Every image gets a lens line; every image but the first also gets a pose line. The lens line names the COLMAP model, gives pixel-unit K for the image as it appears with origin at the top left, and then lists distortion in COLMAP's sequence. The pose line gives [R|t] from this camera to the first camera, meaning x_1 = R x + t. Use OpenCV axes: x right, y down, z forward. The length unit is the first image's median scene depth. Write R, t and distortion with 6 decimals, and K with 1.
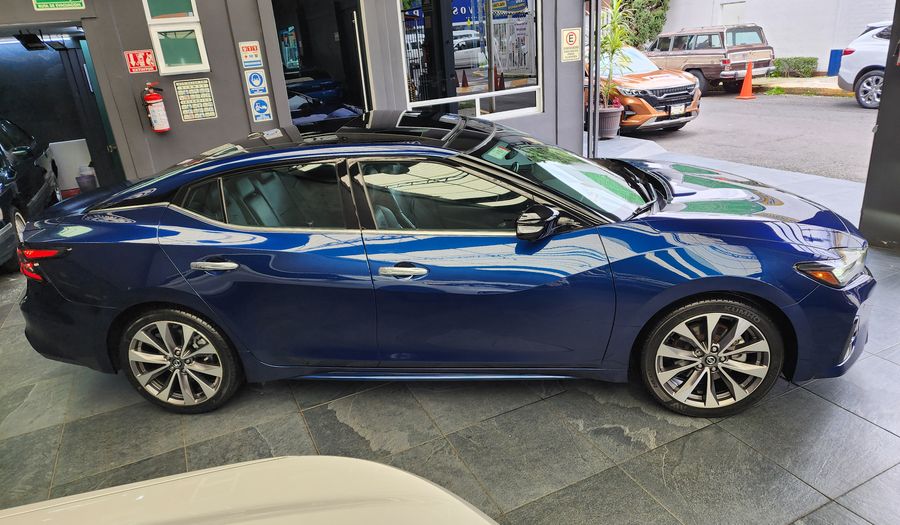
lens RADIAL K [[575.8, 0, 452.5], [0, 575.8, 264.4], [0, 0, 1]] dist [0.077322, -0.076282]
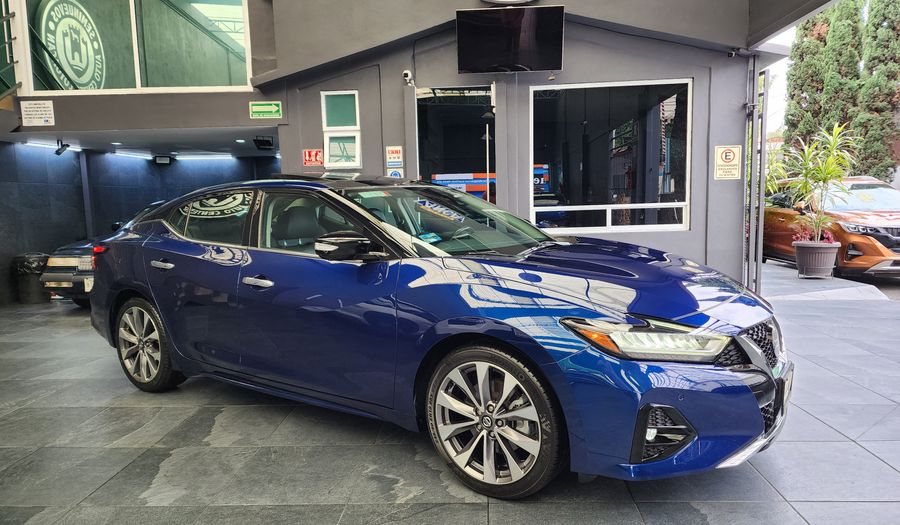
lens RADIAL K [[575.8, 0, 452.5], [0, 575.8, 264.4], [0, 0, 1]] dist [0.077322, -0.076282]
pose [[0.883962, 0.105234, -0.455563, 0.325446], [-0.207566, 0.961391, -0.180676, 0.044905], [0.418960, 0.254270, 0.871676, 0.068095]]
